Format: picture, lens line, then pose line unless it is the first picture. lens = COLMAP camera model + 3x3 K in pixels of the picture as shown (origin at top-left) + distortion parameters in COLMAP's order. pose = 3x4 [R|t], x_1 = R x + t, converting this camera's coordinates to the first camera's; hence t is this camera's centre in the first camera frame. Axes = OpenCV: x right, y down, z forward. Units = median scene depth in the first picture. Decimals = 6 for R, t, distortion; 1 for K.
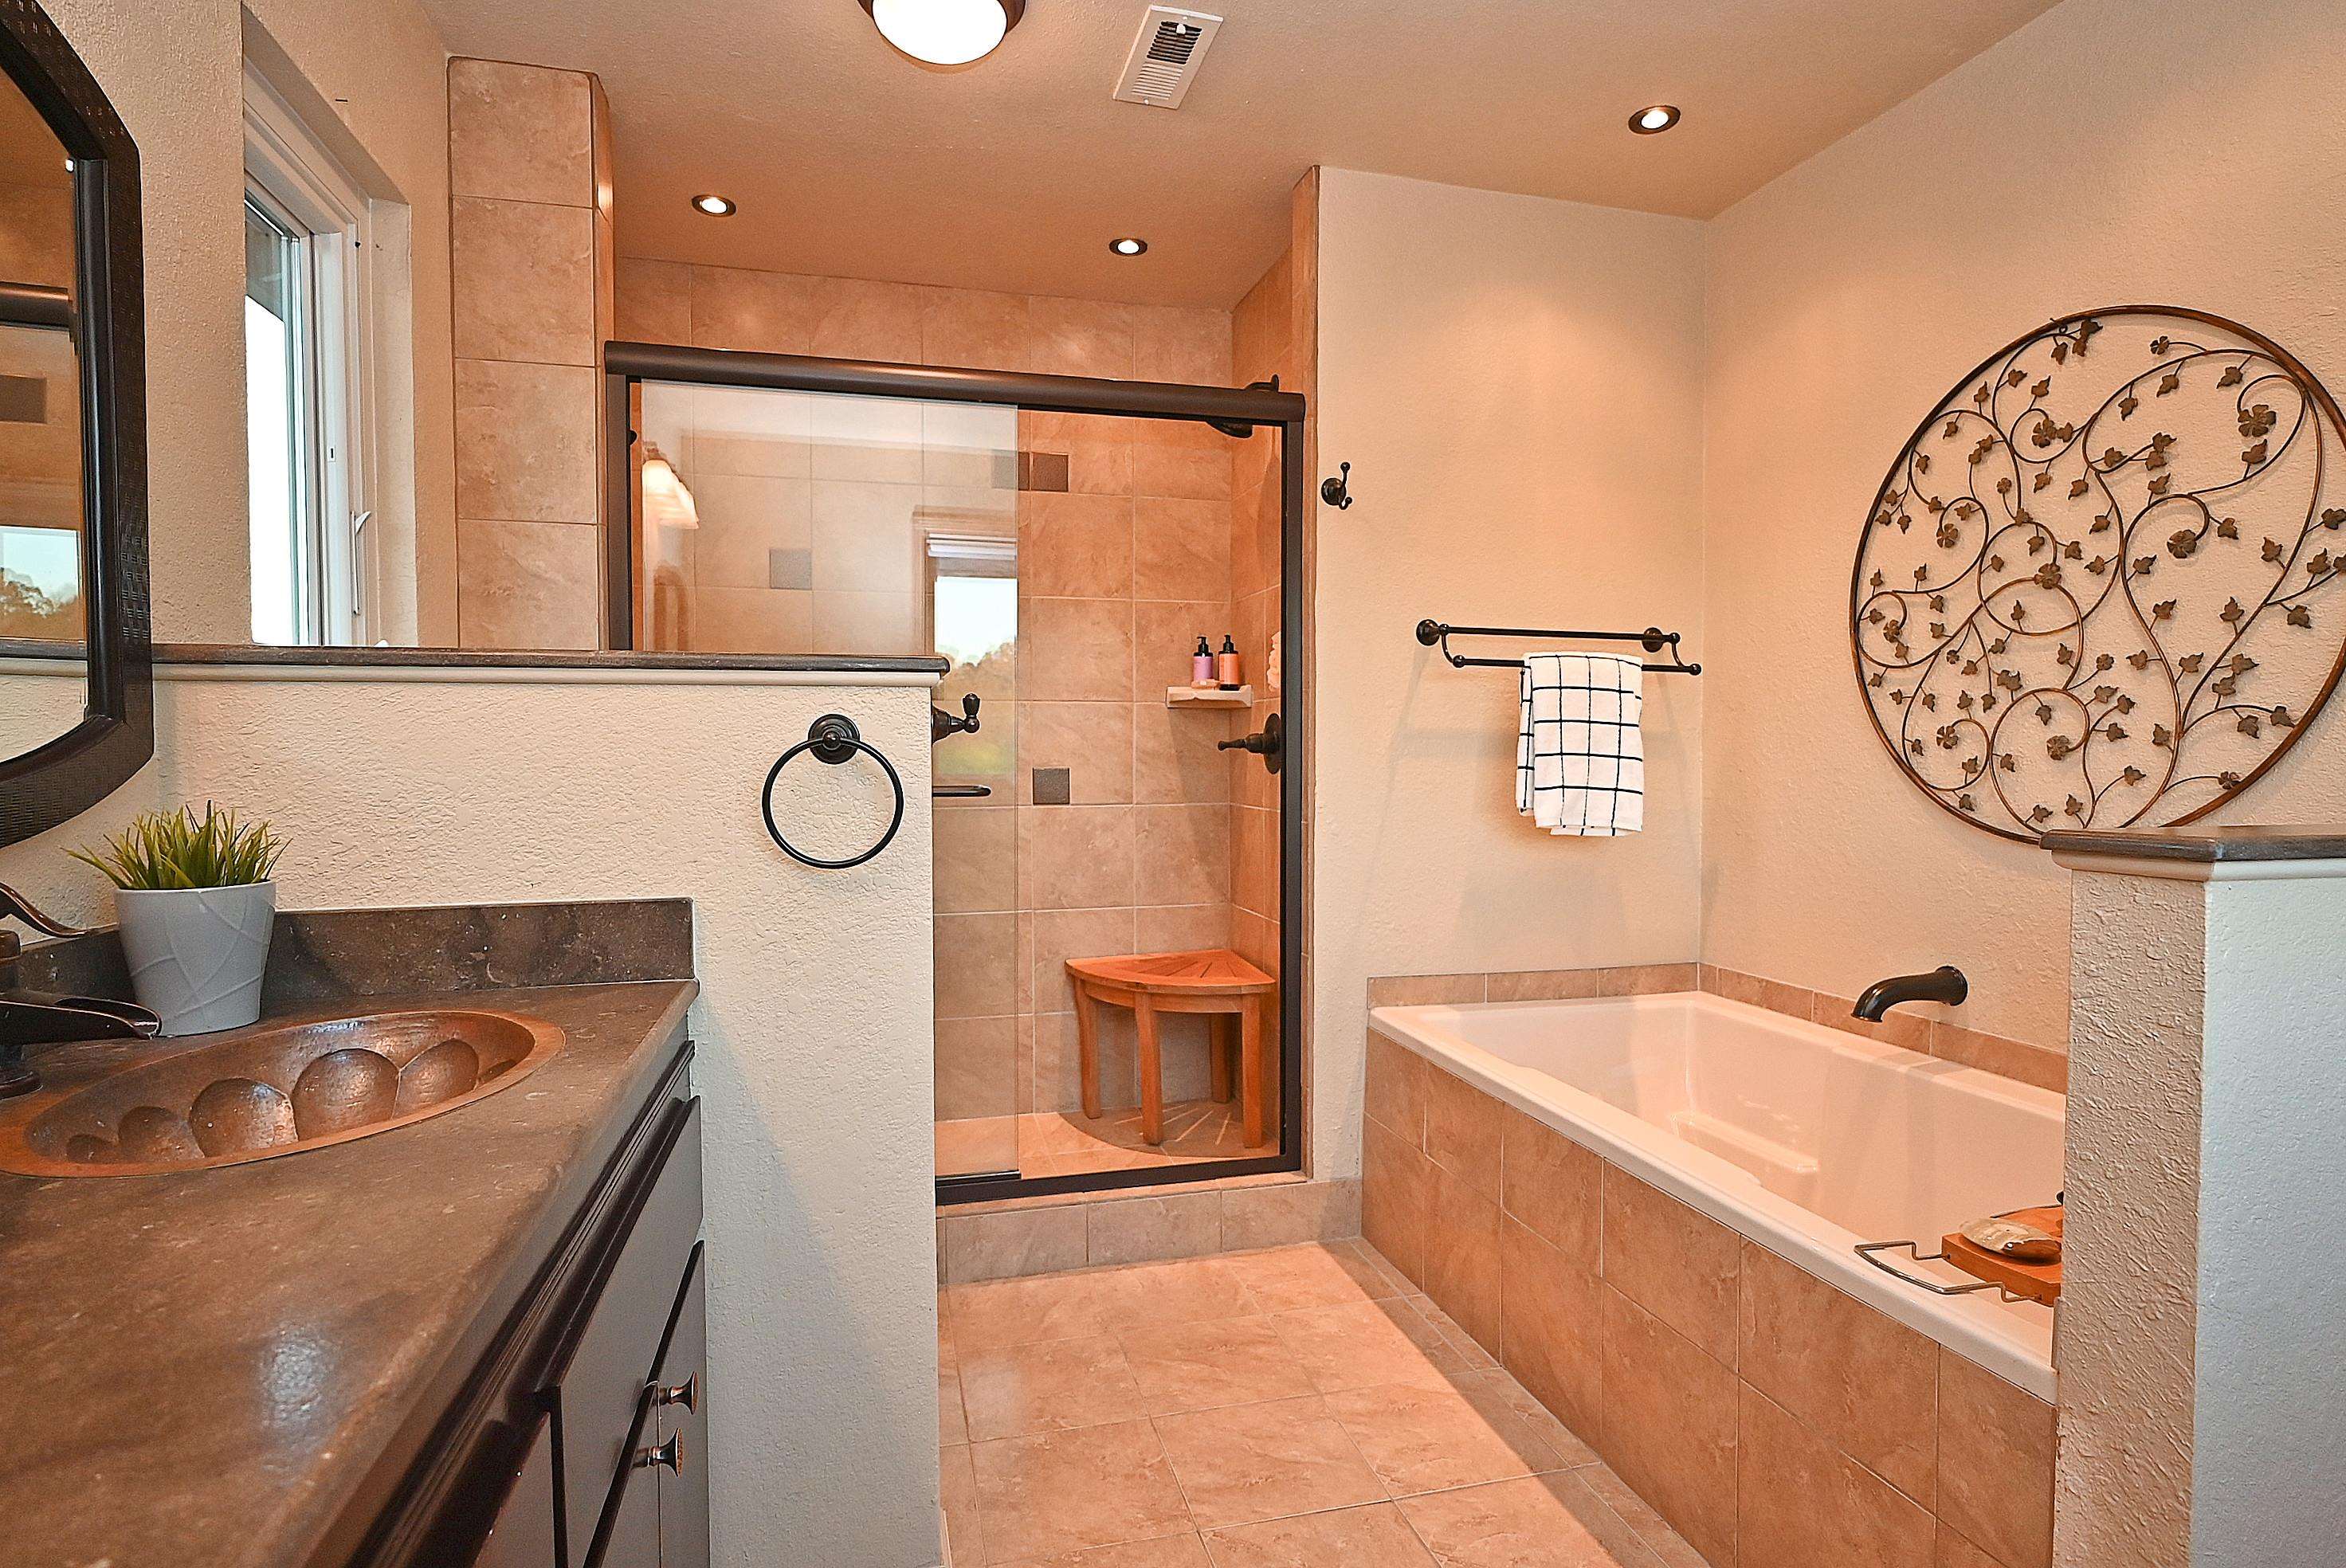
lens RADIAL K [[1160.0, 0, 1173.0], [0, 1160.0, 784.0], [0, 0, 1]] dist [-0.001182, 0.001966]
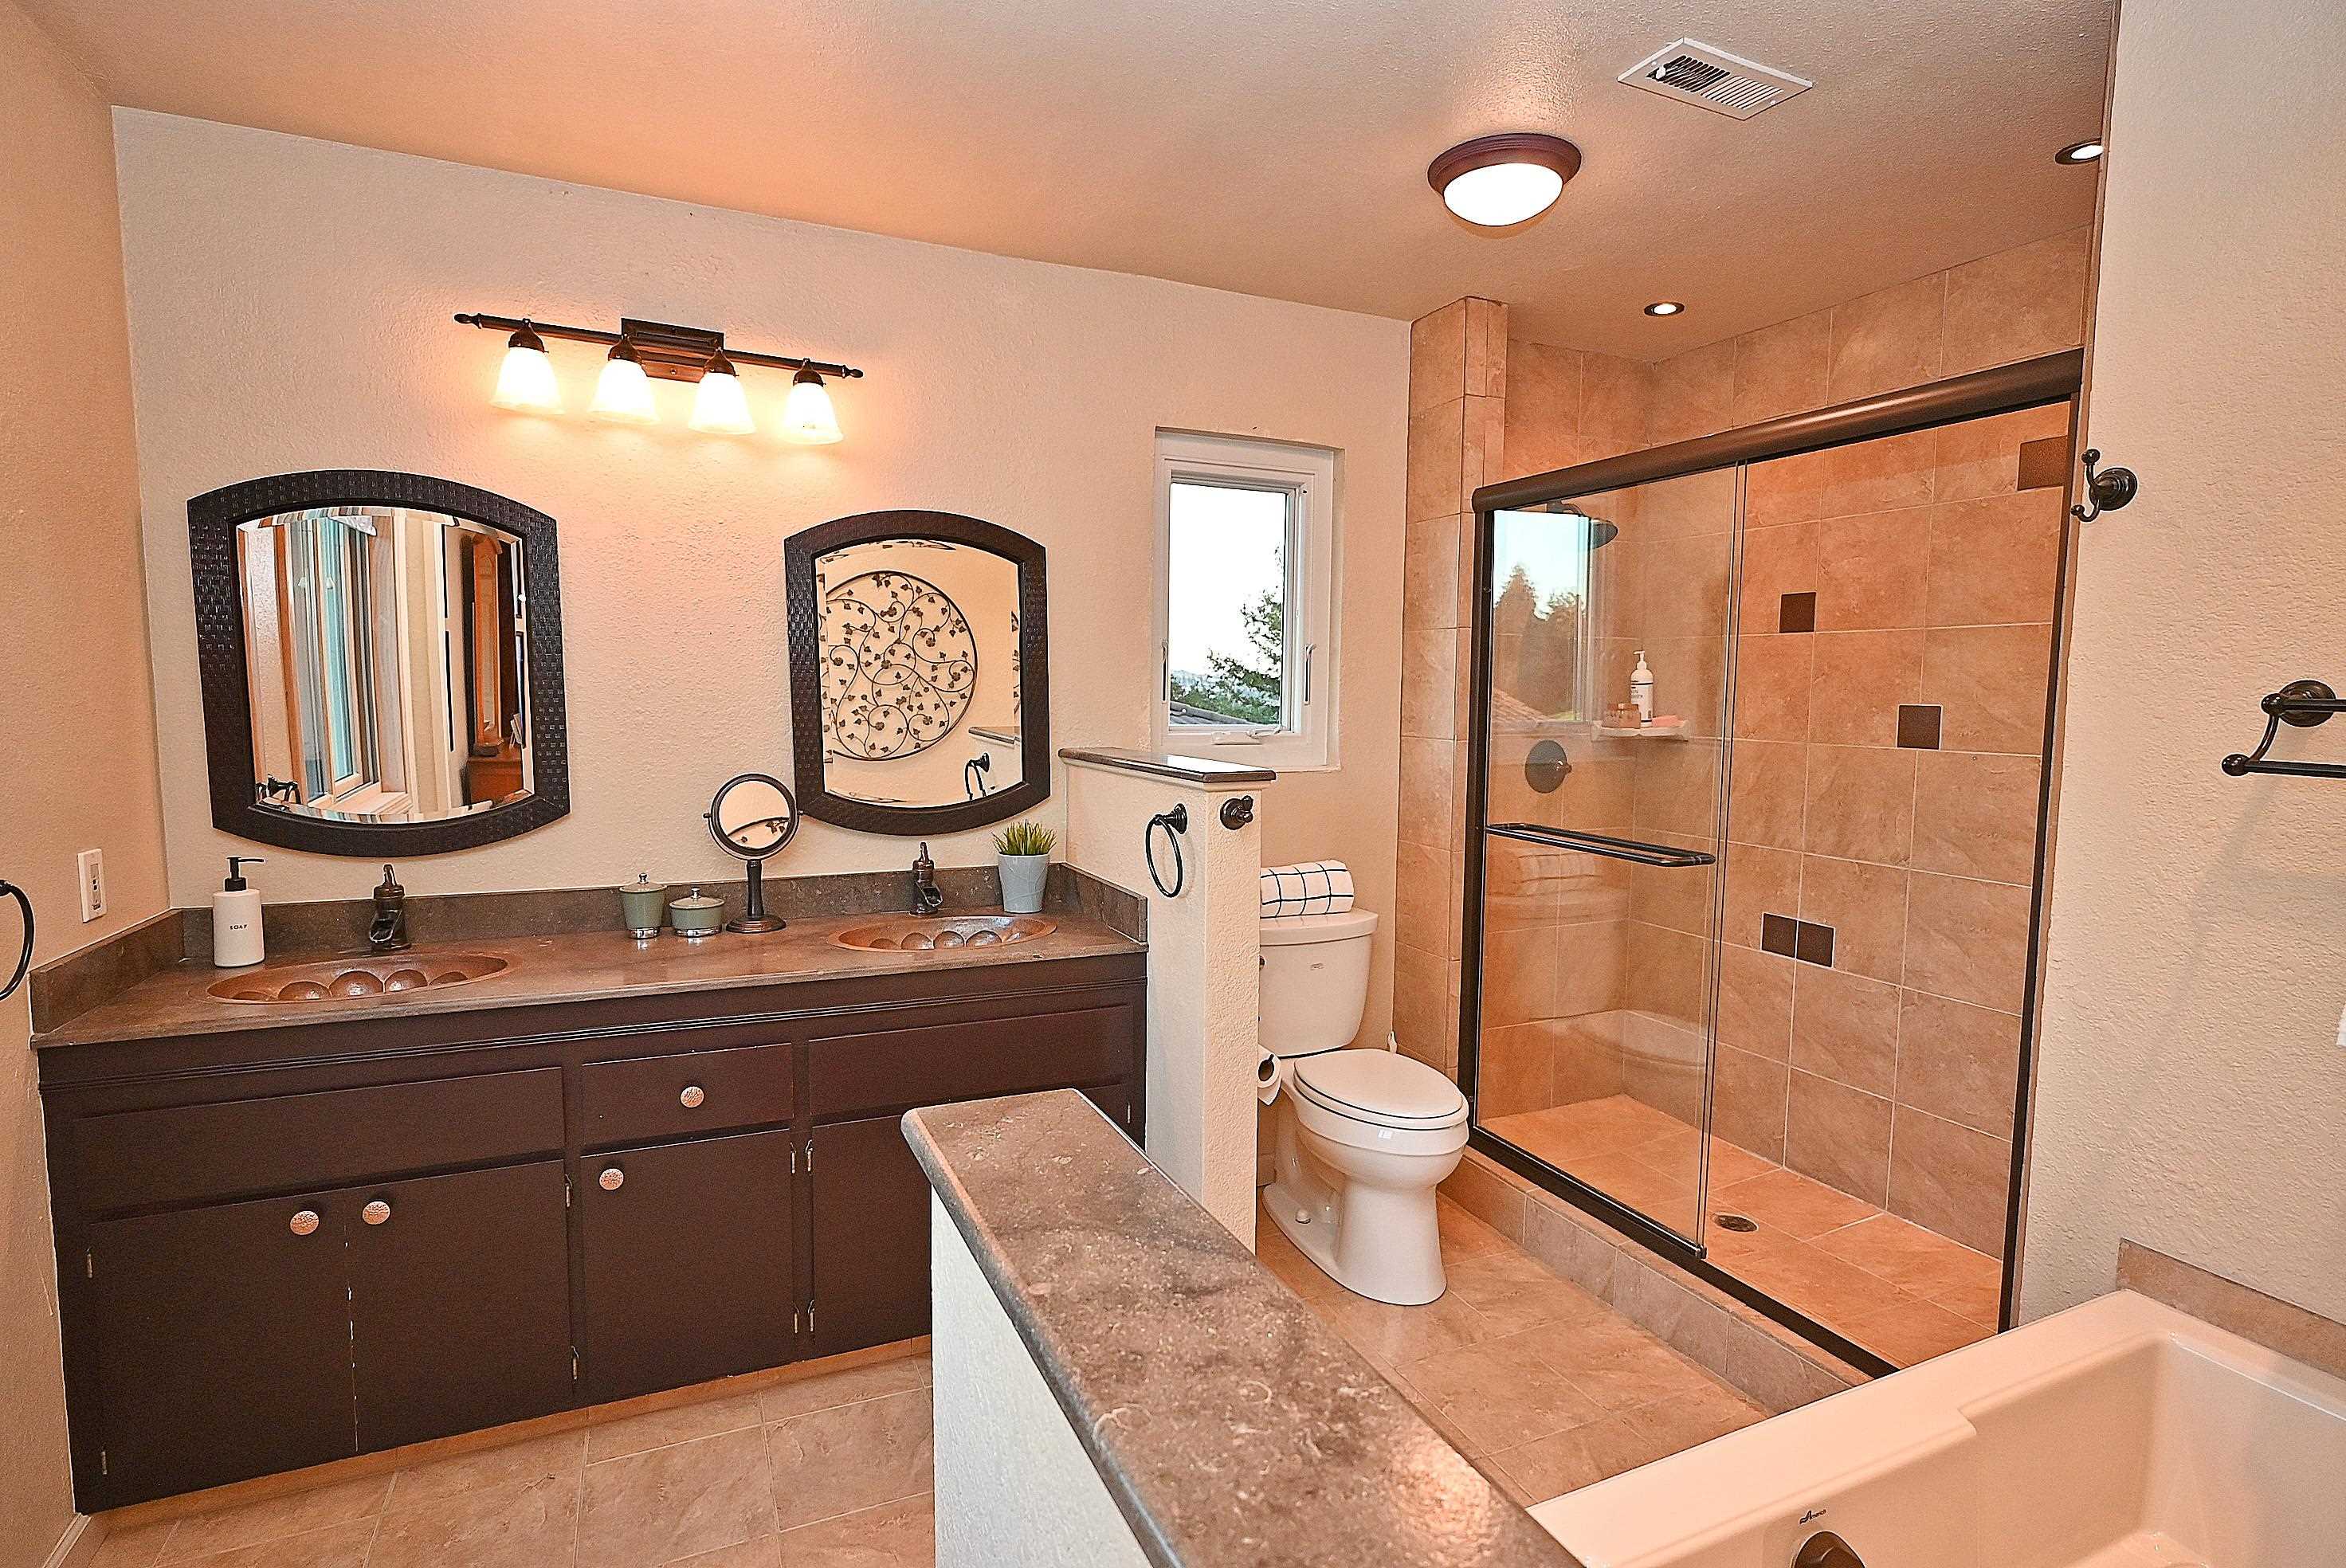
lens RADIAL K [[1160.0, 0, 1173.0], [0, 1160.0, 784.0], [0, 0, 1]] dist [-0.001182, 0.001966]
pose [[0.166565, 0.086295, -0.982247, 0.841237], [-0.039431, 0.995949, 0.080812, -0.140666], [0.985242, 0.025271, 0.169293, 0.450198]]
